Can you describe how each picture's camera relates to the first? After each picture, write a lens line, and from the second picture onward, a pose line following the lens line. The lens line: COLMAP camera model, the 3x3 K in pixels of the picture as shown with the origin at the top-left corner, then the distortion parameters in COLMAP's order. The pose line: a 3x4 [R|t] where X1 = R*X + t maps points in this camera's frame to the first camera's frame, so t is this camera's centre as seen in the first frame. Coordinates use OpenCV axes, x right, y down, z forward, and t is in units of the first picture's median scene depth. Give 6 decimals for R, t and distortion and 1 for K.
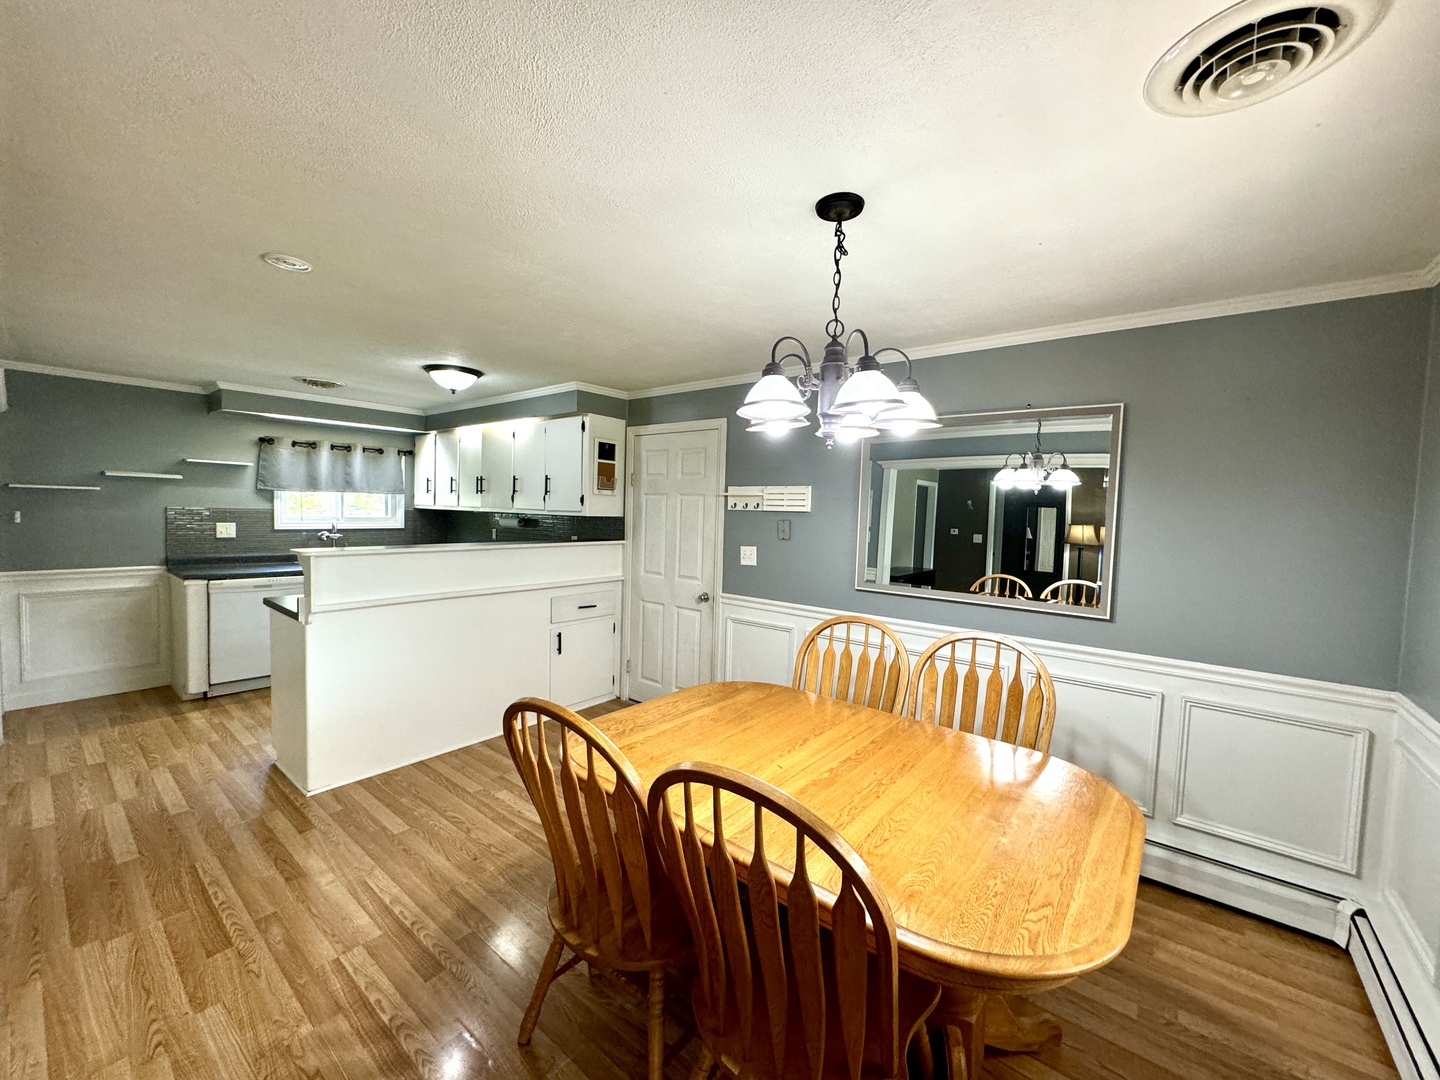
lens RADIAL K [[572.3, 0, 721.1], [0, 572.3, 538.7], [0, 0, 1]] dist [-0.001400, 0.000272]
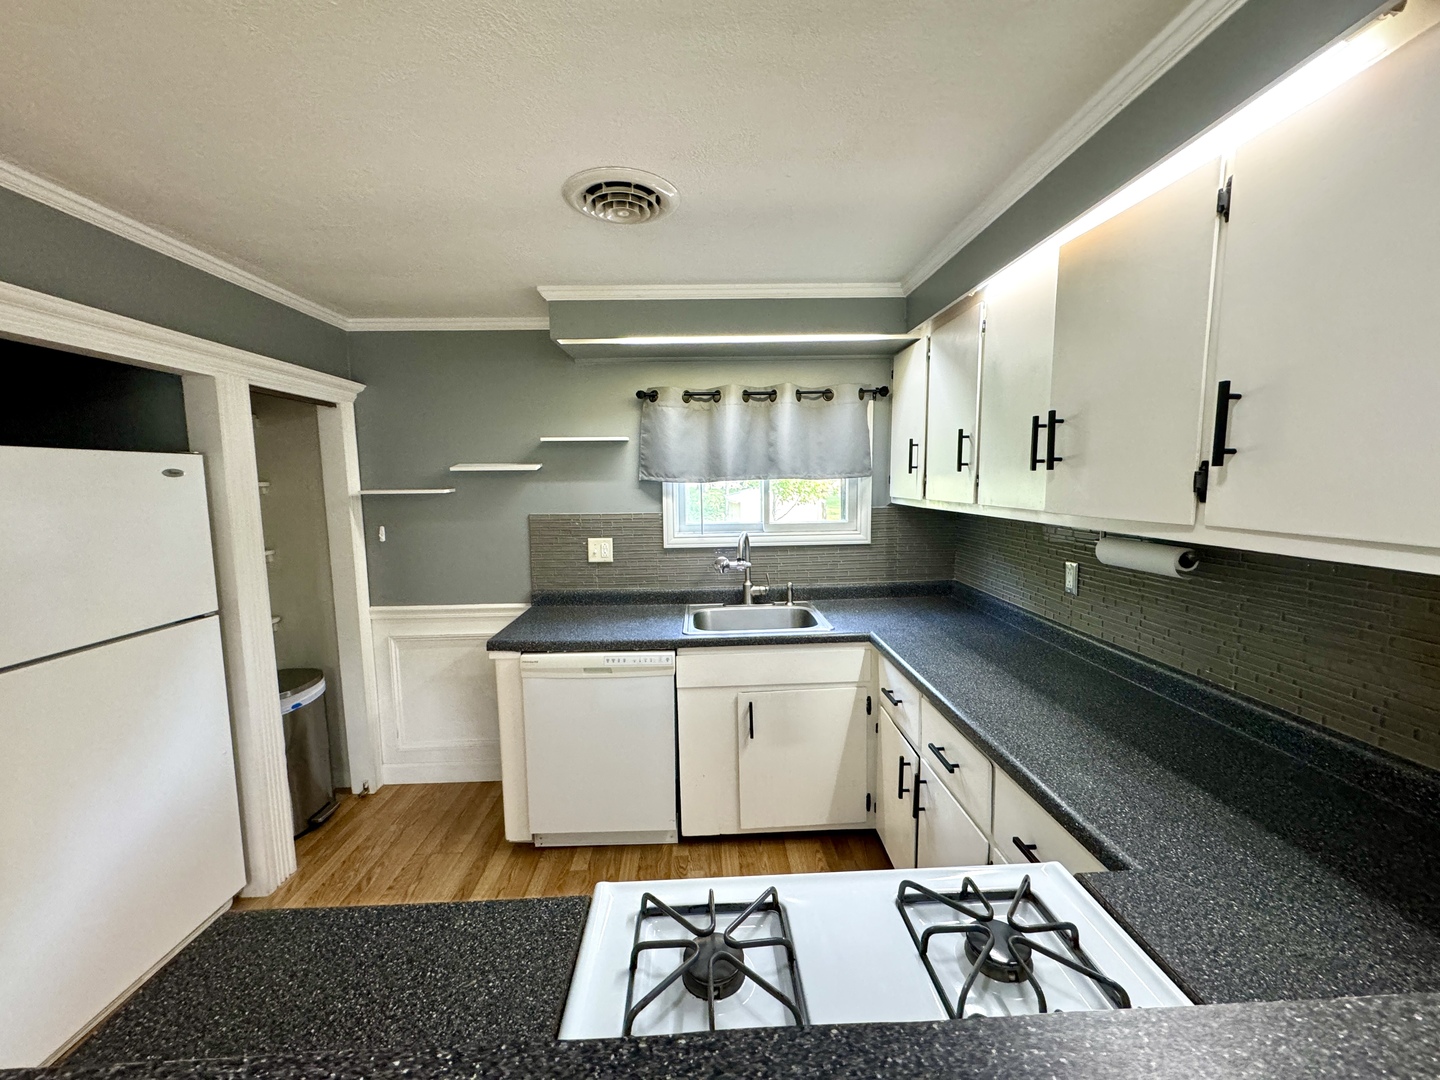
lens RADIAL K [[566.4, 0, 726.1], [0, 566.4, 543.0], [0, 0, 1]] dist [-0.000692, 0.000014]
pose [[0.657707, 0.047192, -0.751794, -0.350118], [-0.005515, 0.998311, 0.057842, -0.064558], [0.753254, -0.033897, 0.656856, 0.772102]]
